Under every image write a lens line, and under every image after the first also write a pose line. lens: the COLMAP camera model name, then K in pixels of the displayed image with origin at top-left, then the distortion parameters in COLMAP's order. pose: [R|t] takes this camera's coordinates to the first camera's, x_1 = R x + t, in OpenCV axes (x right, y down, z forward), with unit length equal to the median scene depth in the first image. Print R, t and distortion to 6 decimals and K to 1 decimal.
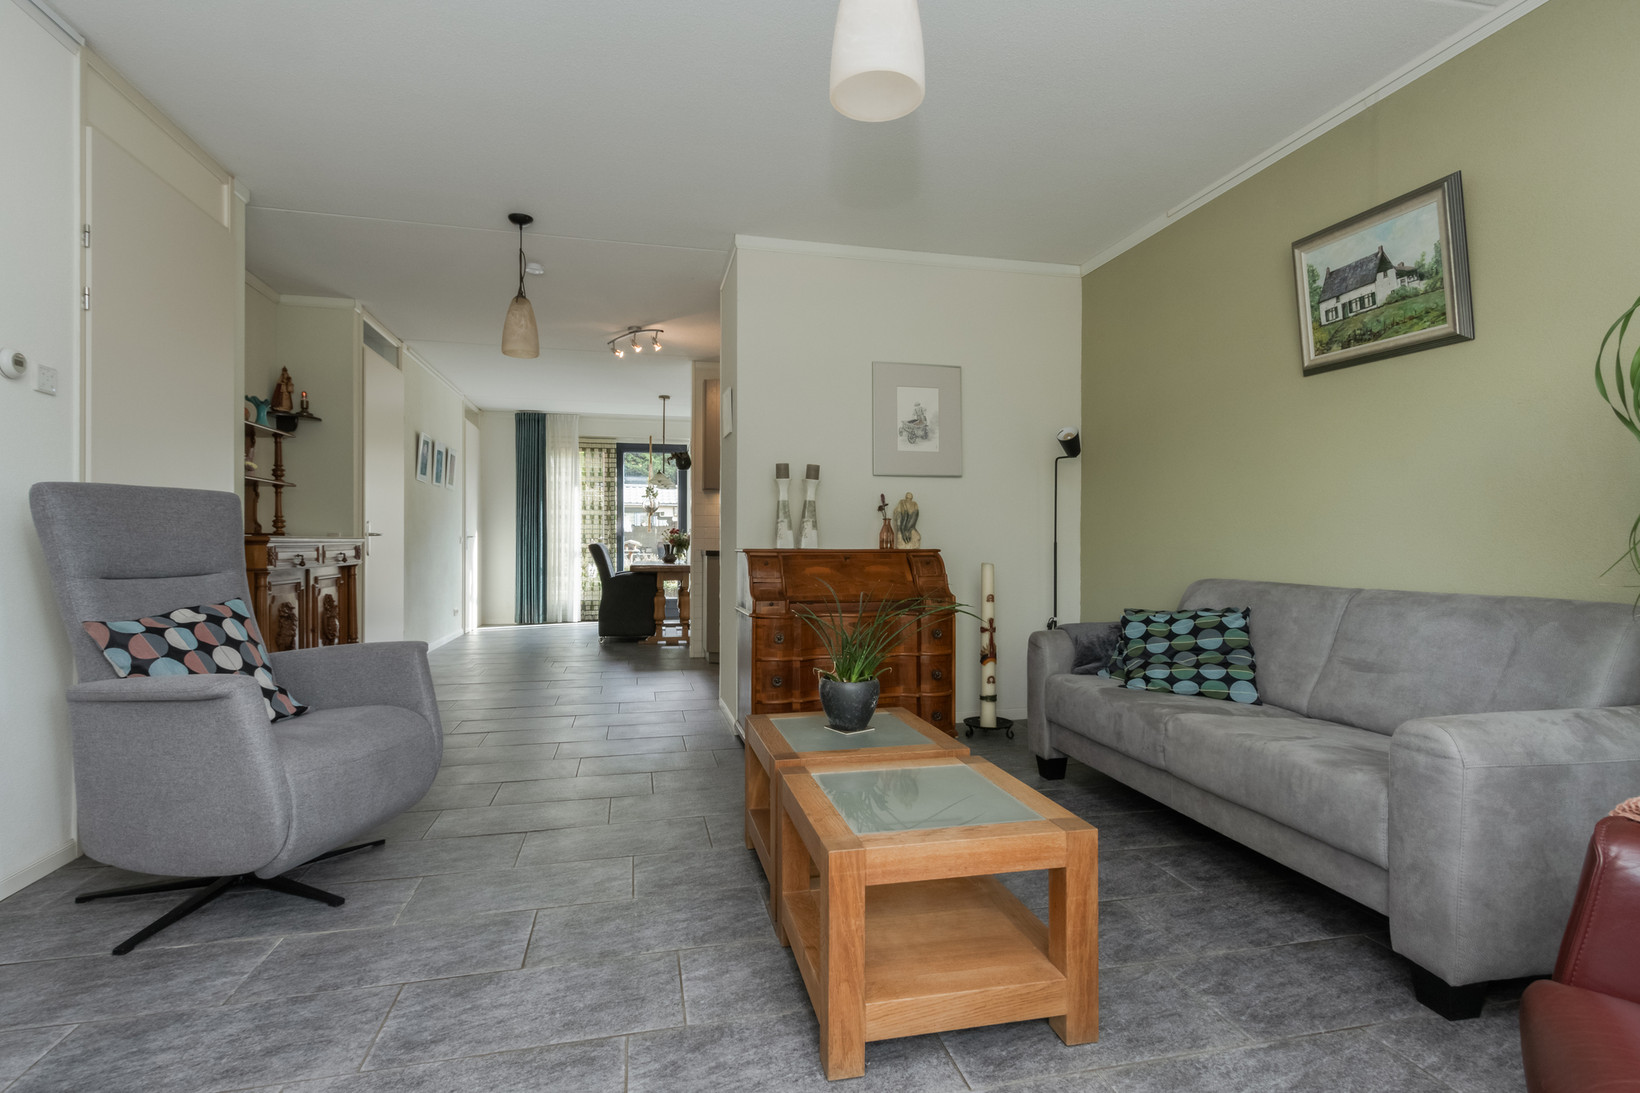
lens RADIAL K [[777.1, 0, 821.5], [0, 777.1, 543.5], [0, 0, 1]] dist [-0.002696, -0.000667]
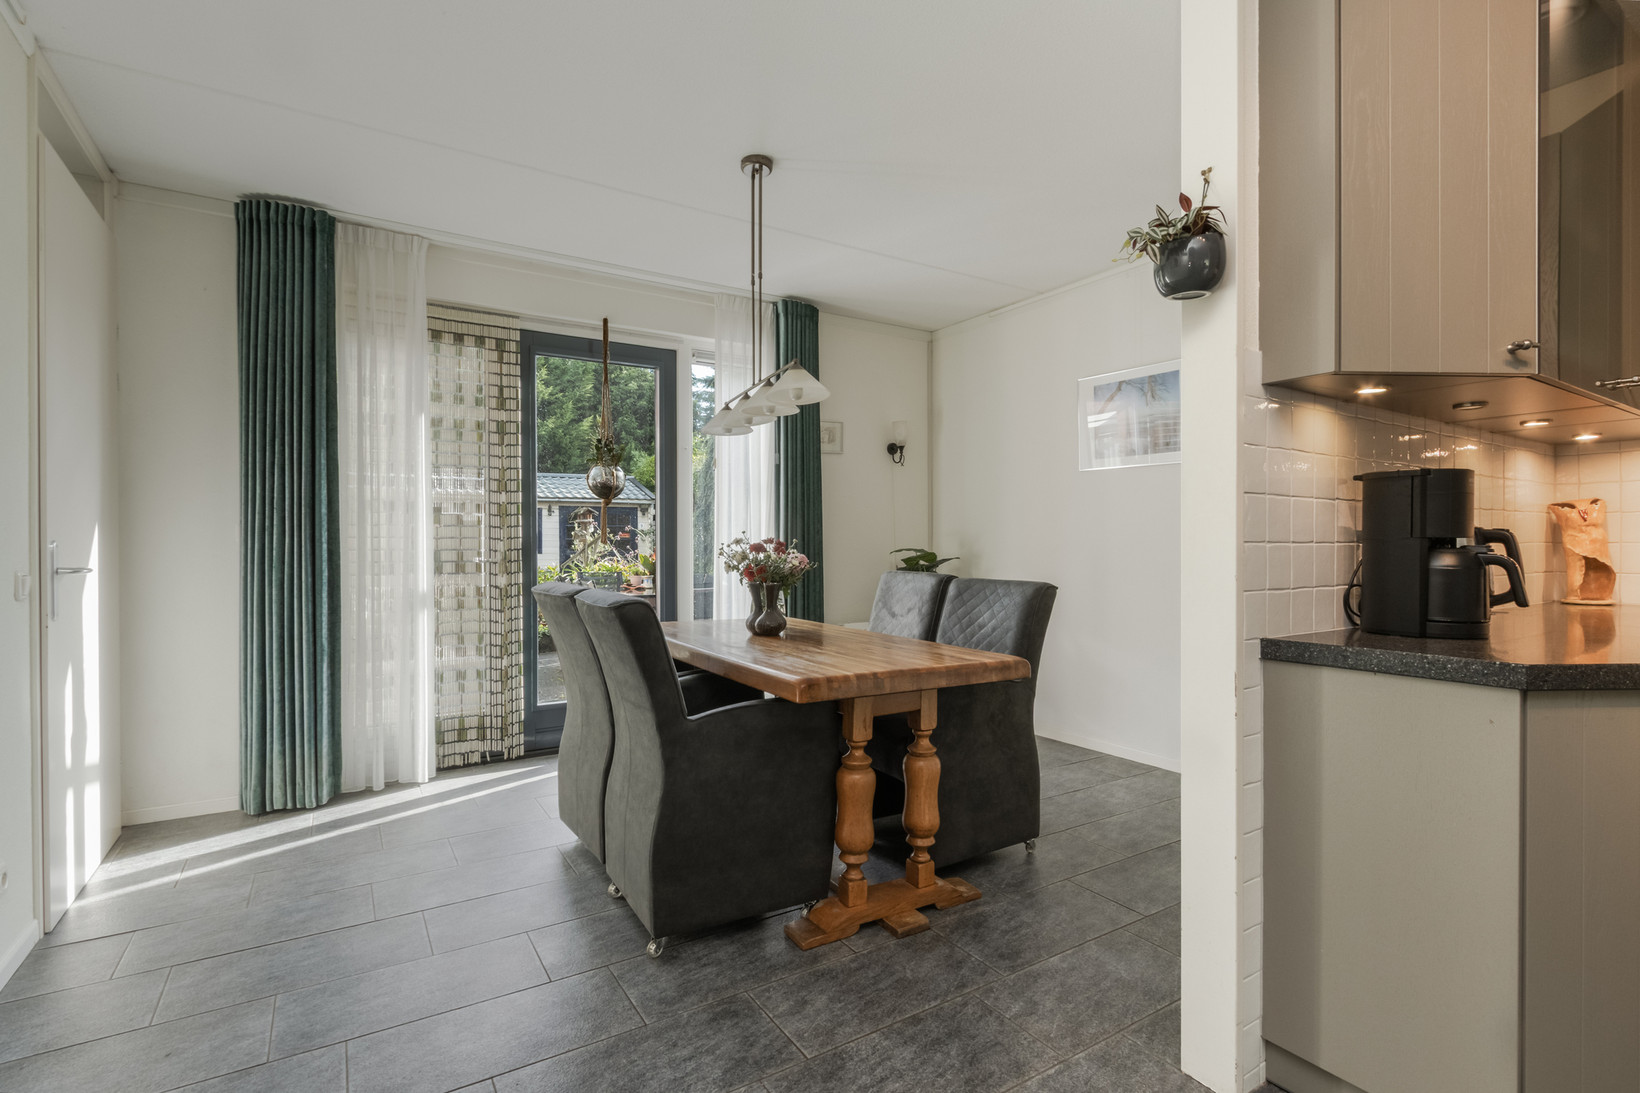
lens RADIAL K [[761.9, 0, 801.0], [0, 761.9, 548.7], [0, 0, 1]] dist [-0.001539, -0.000412]
pose [[0.949451, -0.002193, 0.313908, -0.901991], [0.000904, 0.999991, 0.004254, -0.050408], [-0.313914, -0.003755, 0.949444, 2.055514]]
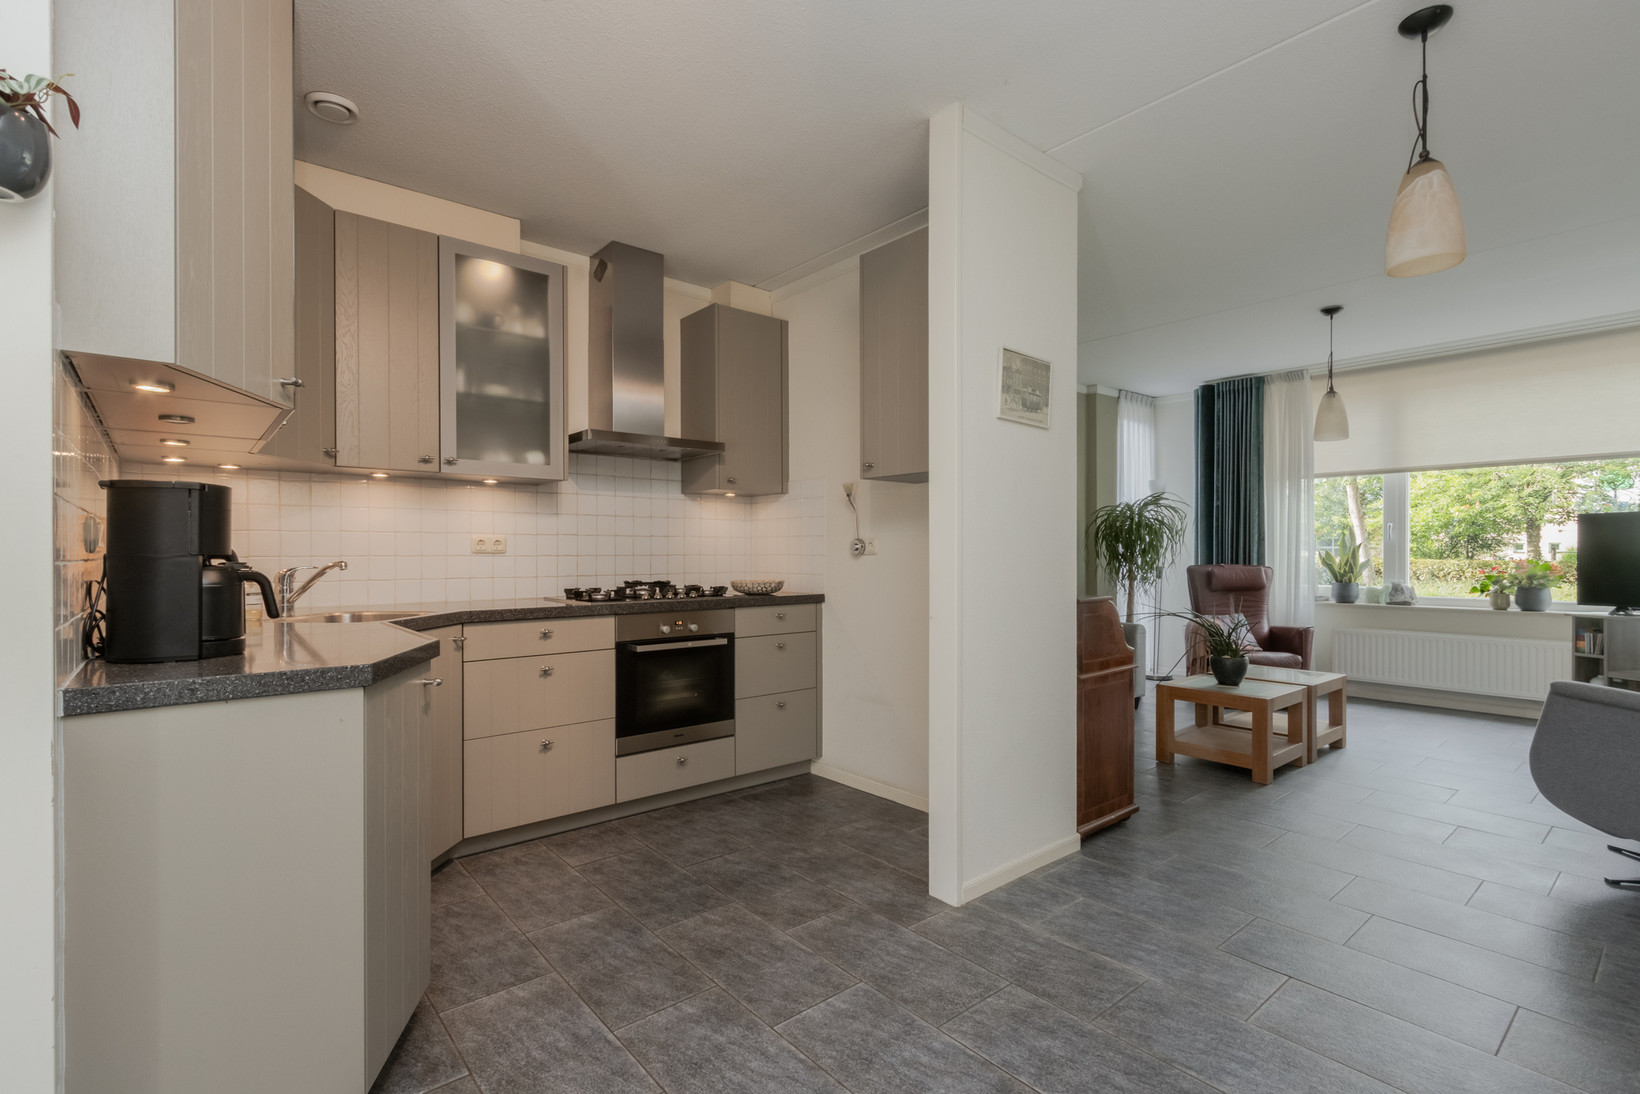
lens RADIAL K [[763.1, 0, 810.7], [0, 763.1, 555.7], [0, 0, 1]] dist [0.005505, -0.000409]
pose [[-0.444035, -0.002170, 0.896007, -0.971047], [0.002573, 0.999990, 0.003697, -0.056697], [-0.896006, 0.003947, -0.444025, 2.320878]]
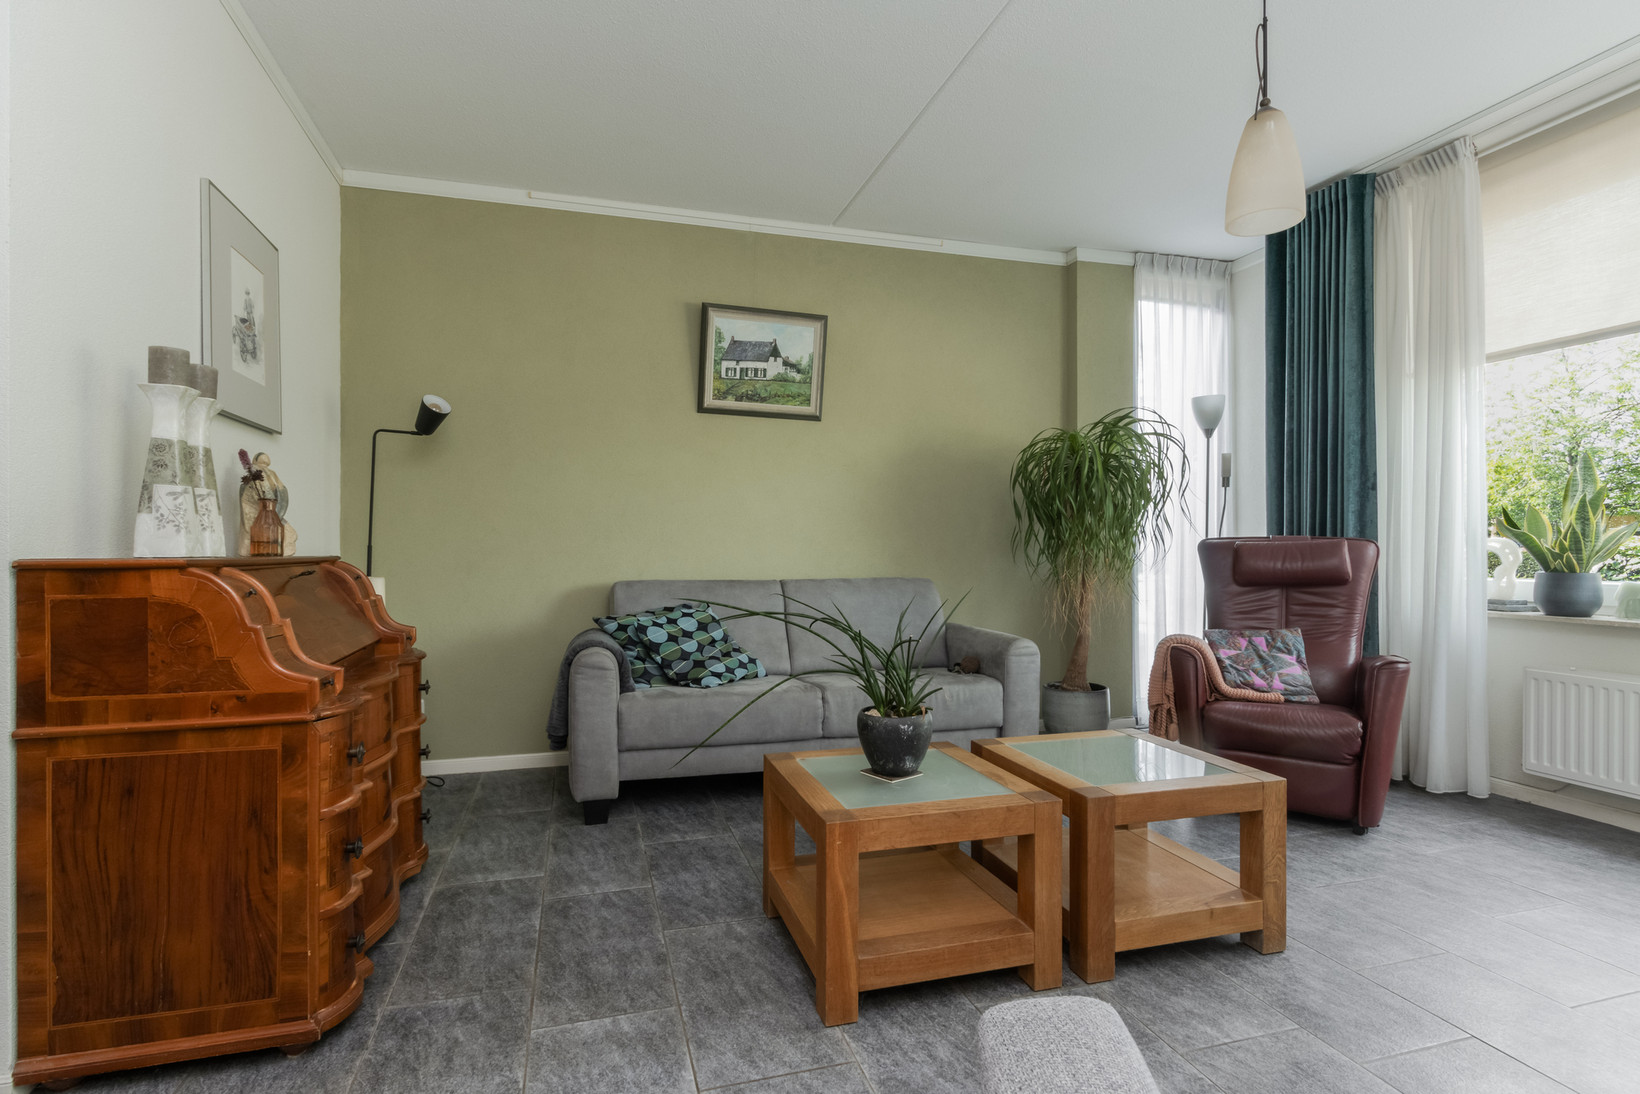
lens RADIAL K [[772.7, 0, 774.0], [0, 772.7, 553.2], [0, 0, 1]] dist [-0.002605, 0.000520]
pose [[-0.030066, -0.003504, 0.999542, -0.679667], [-0.000205, 0.999994, 0.003499, 0.005220], [-0.999548, -0.000100, -0.030067, 1.016078]]
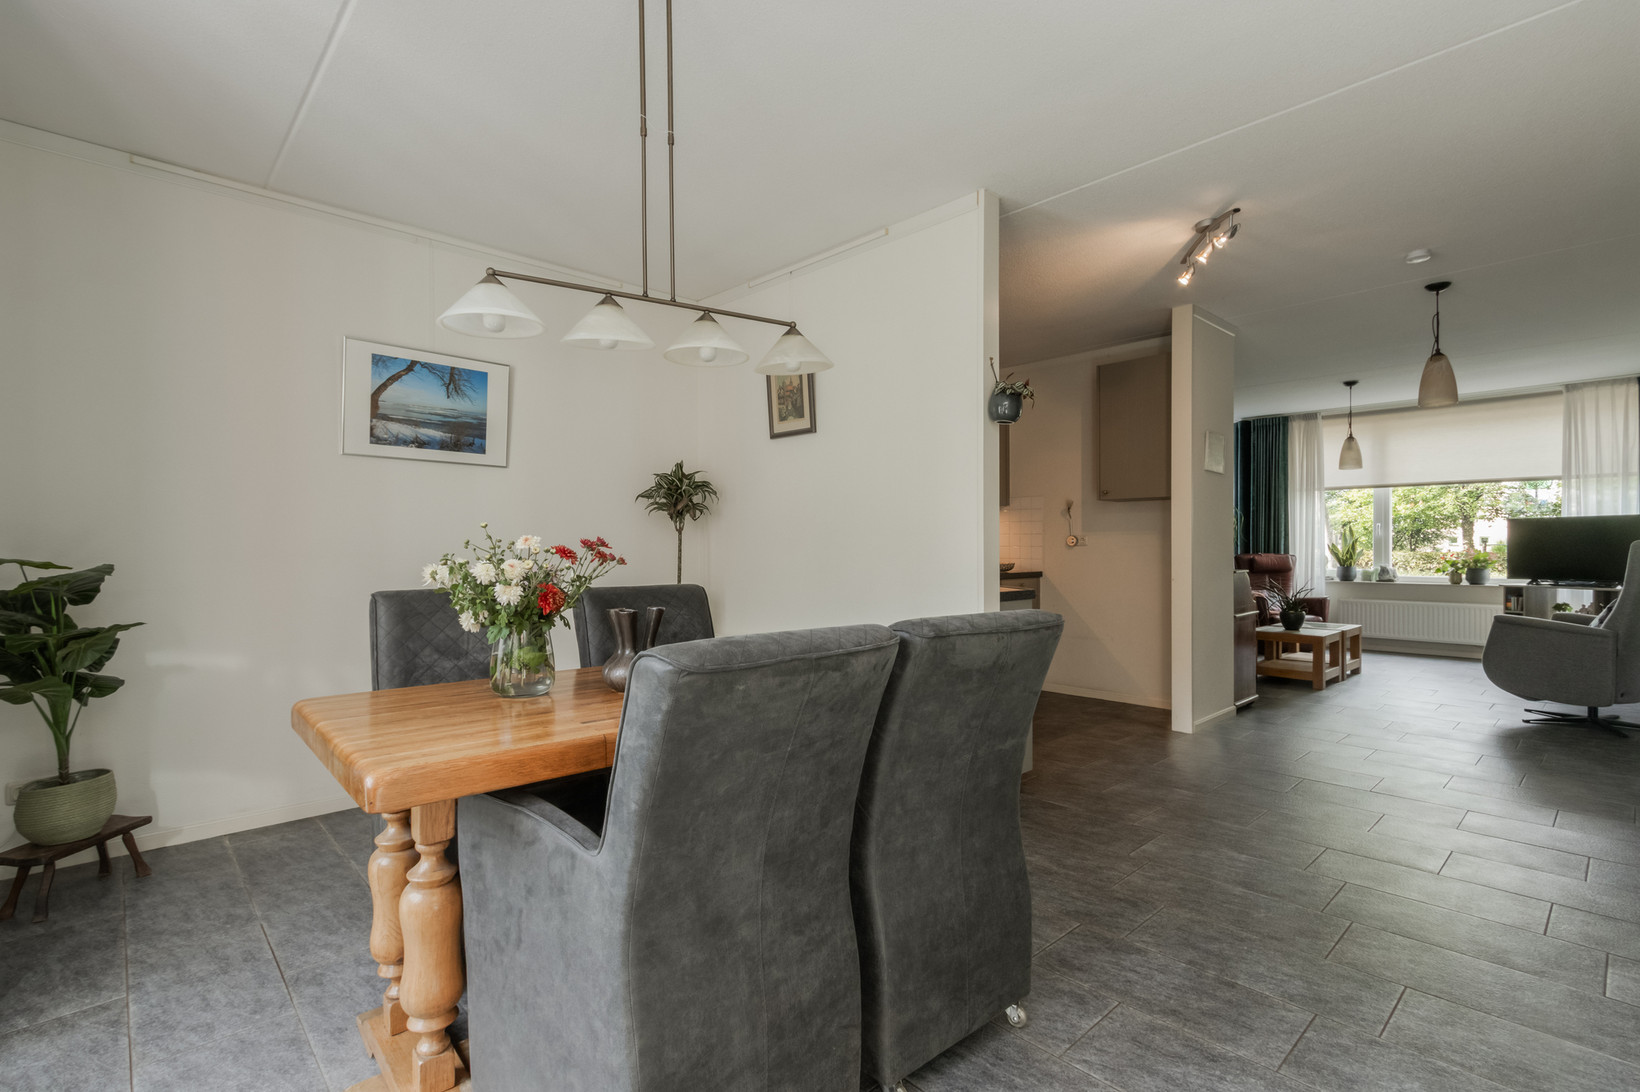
lens RADIAL K [[765.1, 0, 812.2], [0, 765.1, 548.8], [0, 0, 1]] dist [0.013116, -0.003867]
pose [[-0.492293, -0.001187, 0.870429, -1.315819], [0.003508, 0.999988, 0.003347, -0.055214], [-0.870422, 0.004701, -0.492283, 3.371139]]
